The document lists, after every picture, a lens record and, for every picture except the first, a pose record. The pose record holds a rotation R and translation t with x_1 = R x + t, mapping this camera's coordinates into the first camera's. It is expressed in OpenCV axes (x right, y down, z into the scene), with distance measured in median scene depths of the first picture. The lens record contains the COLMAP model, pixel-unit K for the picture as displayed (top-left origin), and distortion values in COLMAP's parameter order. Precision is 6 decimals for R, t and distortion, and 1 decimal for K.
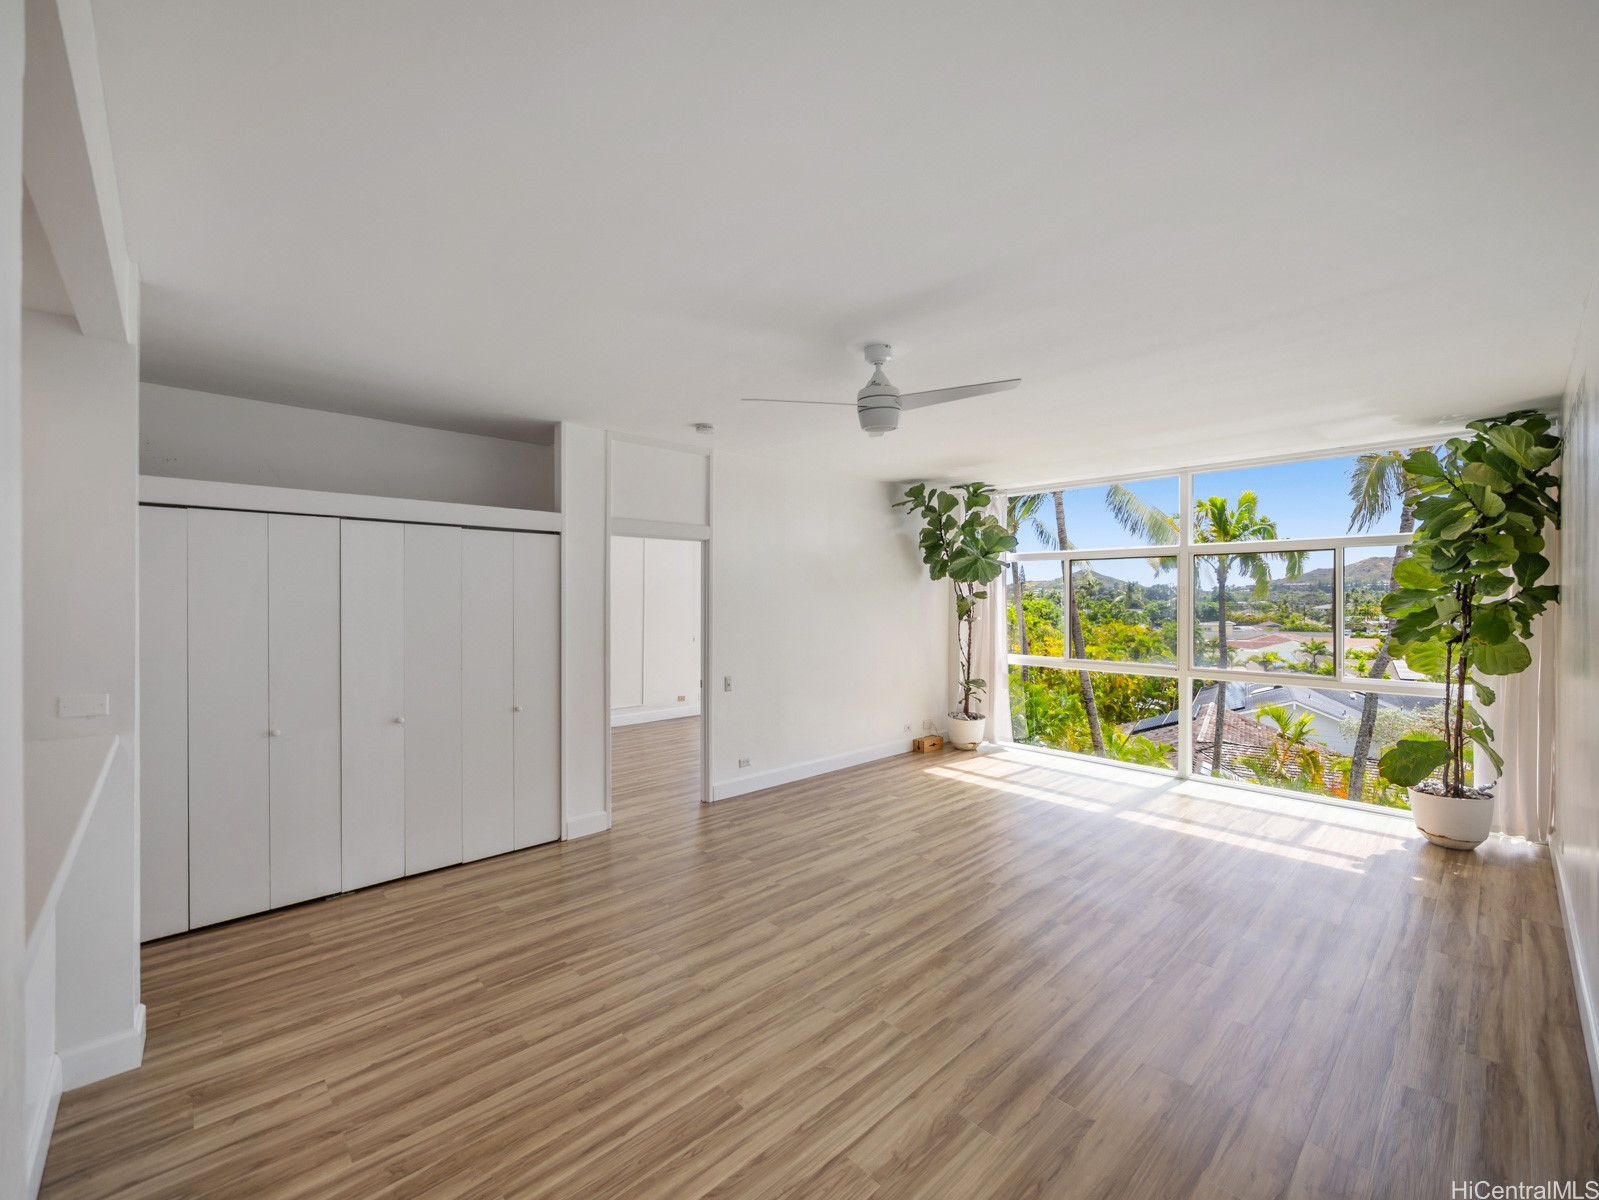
lens RADIAL K [[668.7, 0, 810.7], [0, 668.7, 603.6], [0, 0, 1]] dist [-0.002058, -0.000348]
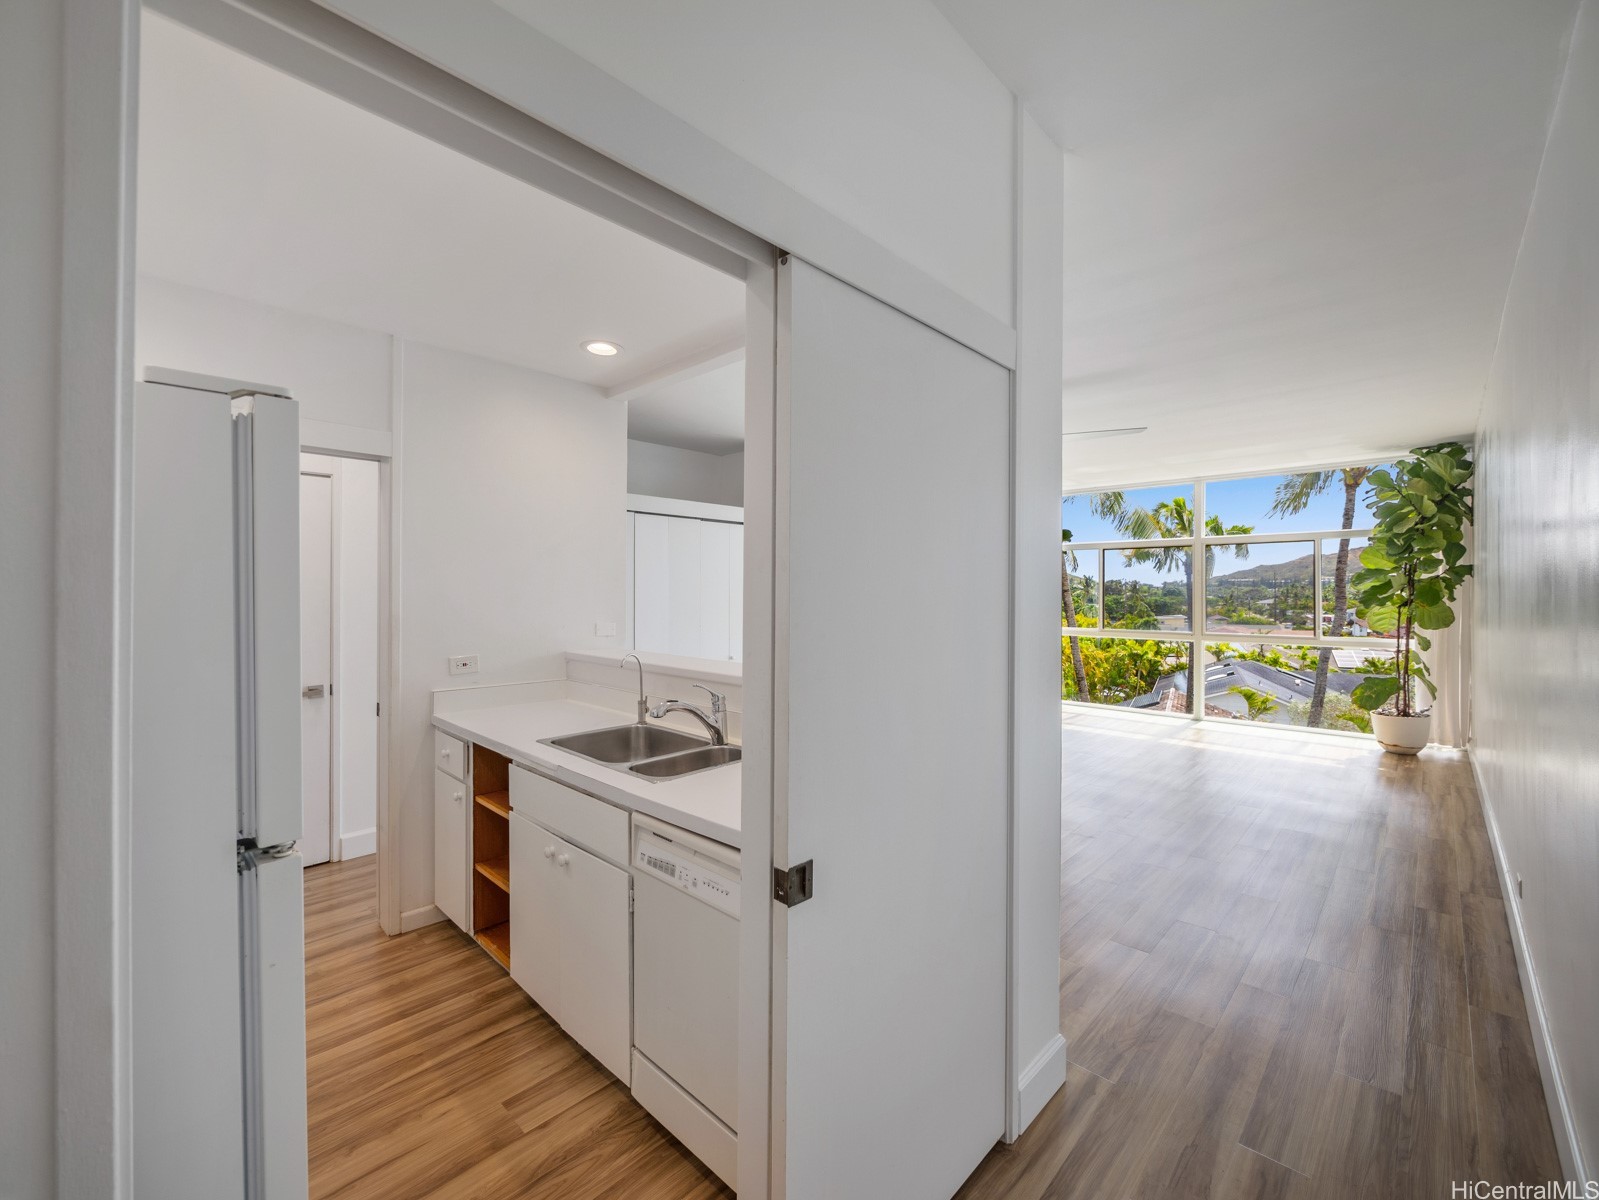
lens RADIAL K [[668.7, 0, 807.3], [0, 668.7, 597.1], [0, 0, 1]] dist [-0.002058, -0.000348]
pose [[0.998528, -0.003170, 0.054143, -0.220060], [0.003443, 0.999982, -0.004939, 0.025245], [-0.054126, 0.005118, 0.998521, -0.202970]]
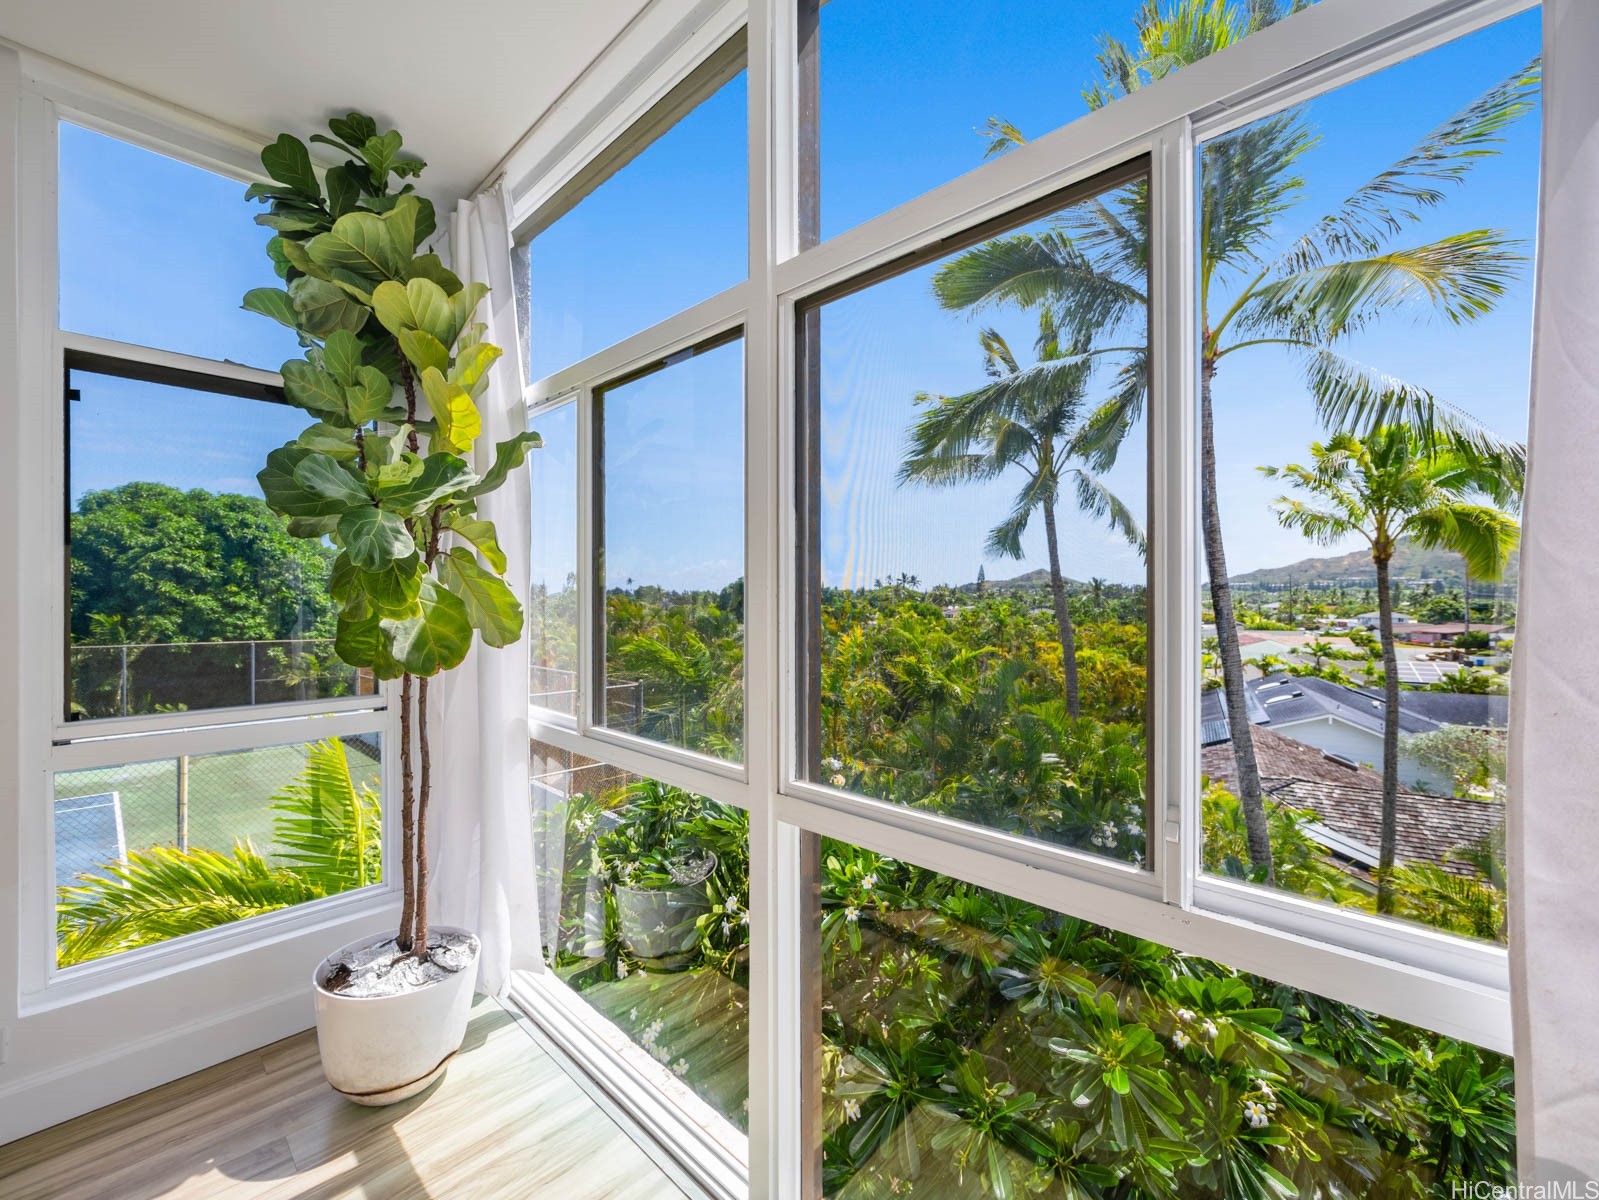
lens RADIAL K [[668.7, 0, 809.1], [0, 668.7, 600.9], [0, 0, 1]] dist [-0.002058, -0.000348]
pose [[0.997970, -0.001317, 0.063672, 0.059276], [0.001598, 0.999989, -0.004354, 0.028659], [-0.063665, 0.004446, 0.997961, 1.043977]]
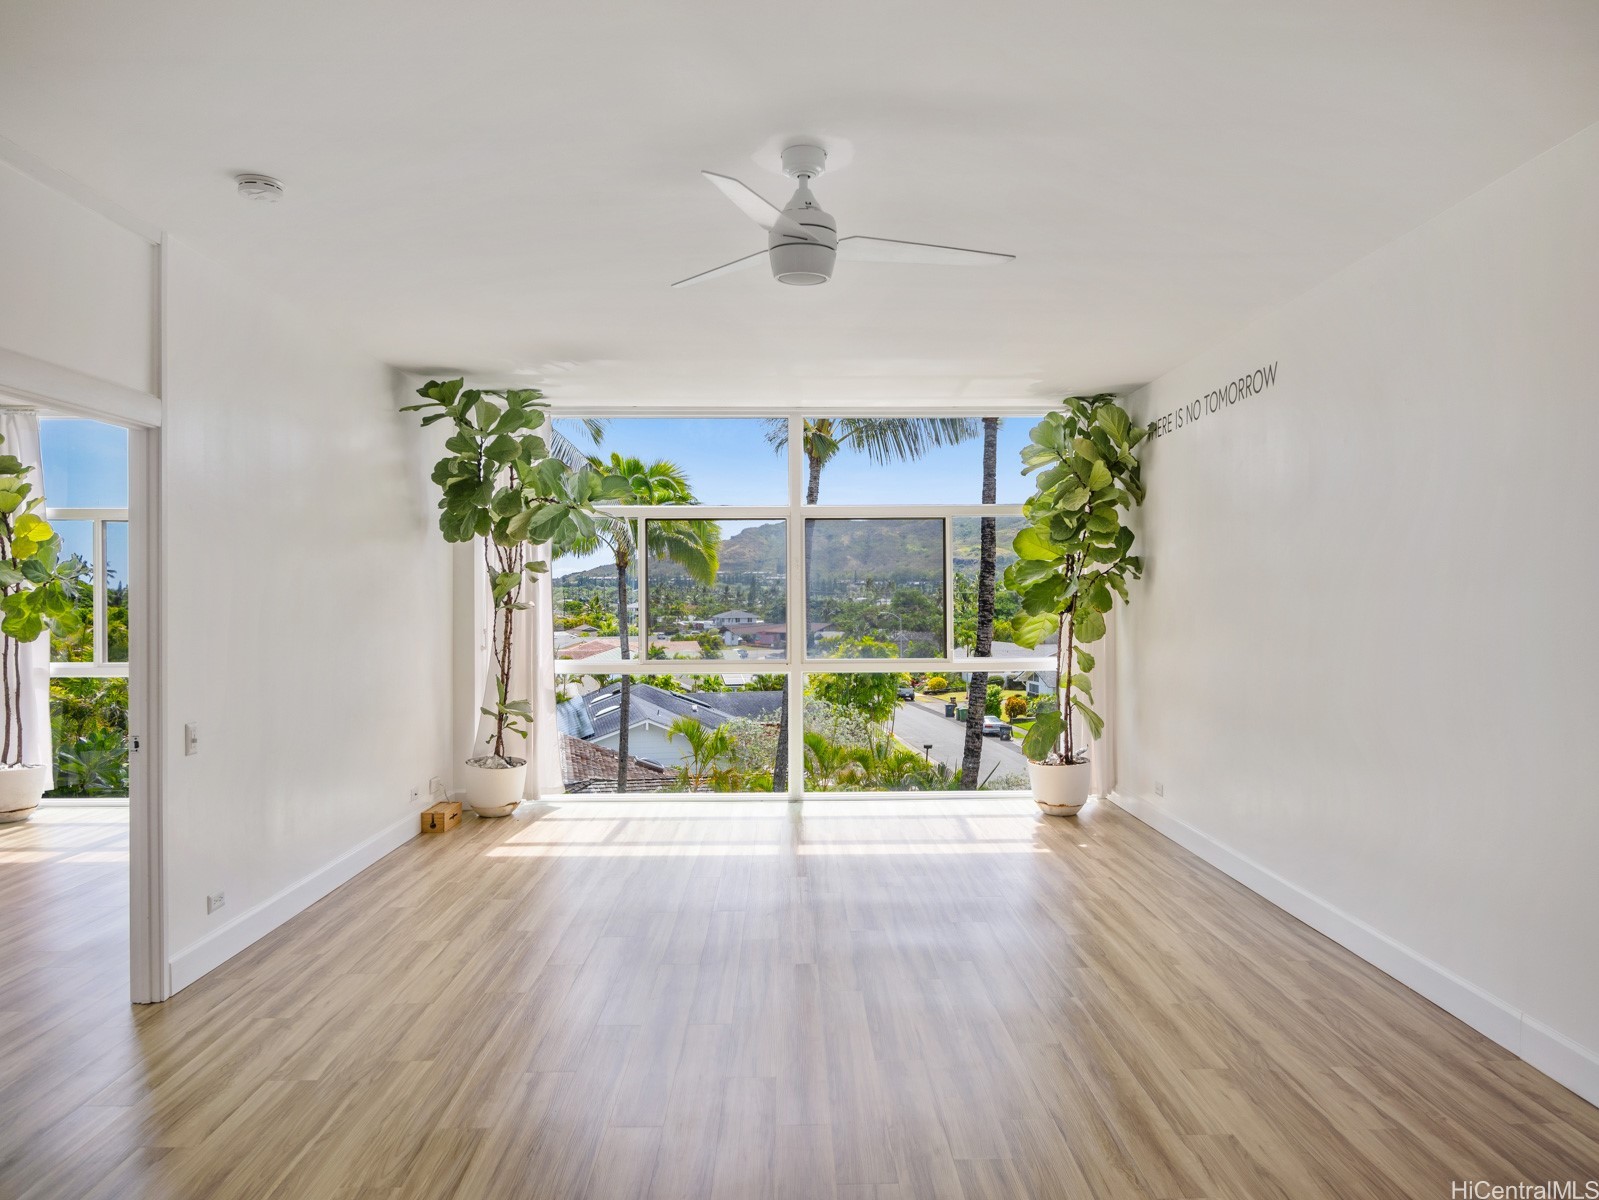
lens RADIAL K [[1015.1, 0, 804.3], [0, 1015.1, 591.3], [0, 0, 1]] dist [0.021292, 0.001436]
pose [[0.676161, -0.001789, 0.736752, -0.271524], [0.012118, 0.999889, -0.008693, 0.021190], [-0.736654, 0.014806, 0.676108, 0.152446]]
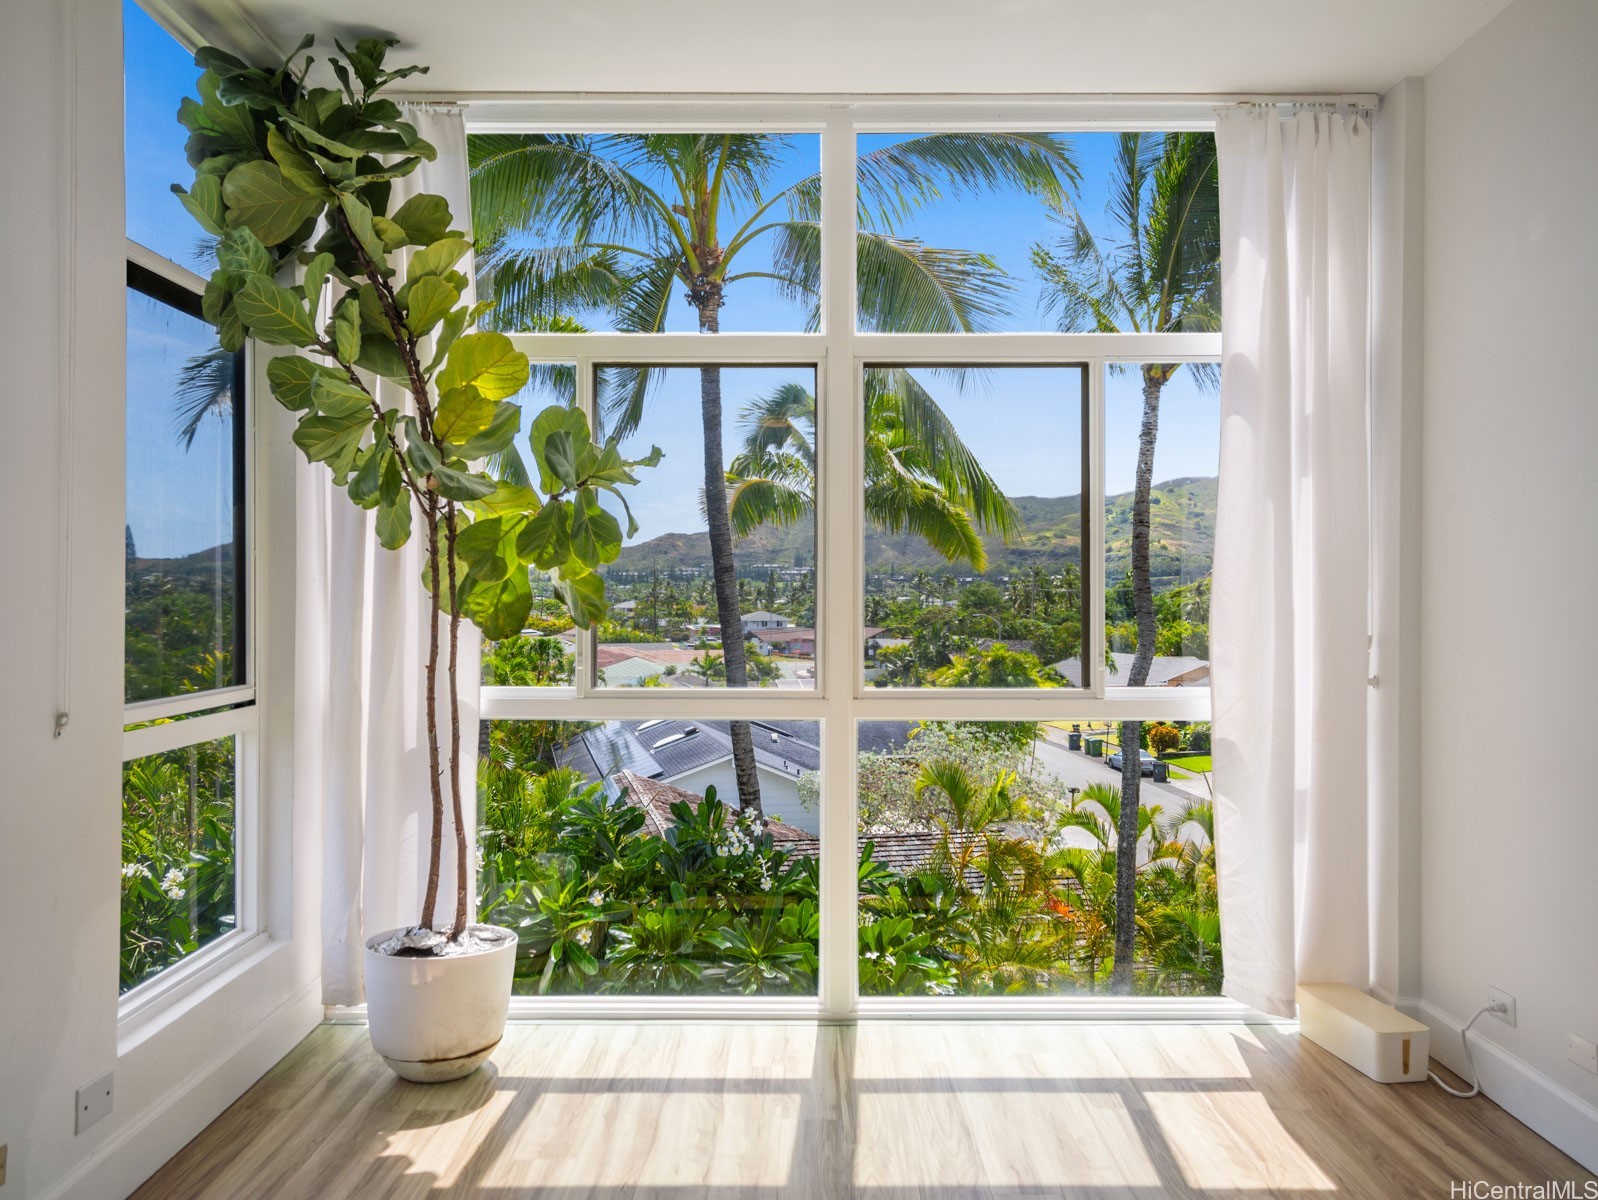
lens RADIAL K [[1255.7, 0, 816.0], [0, 1255.7, 577.6], [0, 0, 1]] dist [0.151650, -0.000062]
pose [[0.678737, 0.008216, 0.734336, -0.335229], [0.007322, 0.999812, -0.017955, 0.042814], [-0.734345, 0.017564, 0.678549, 0.896552]]
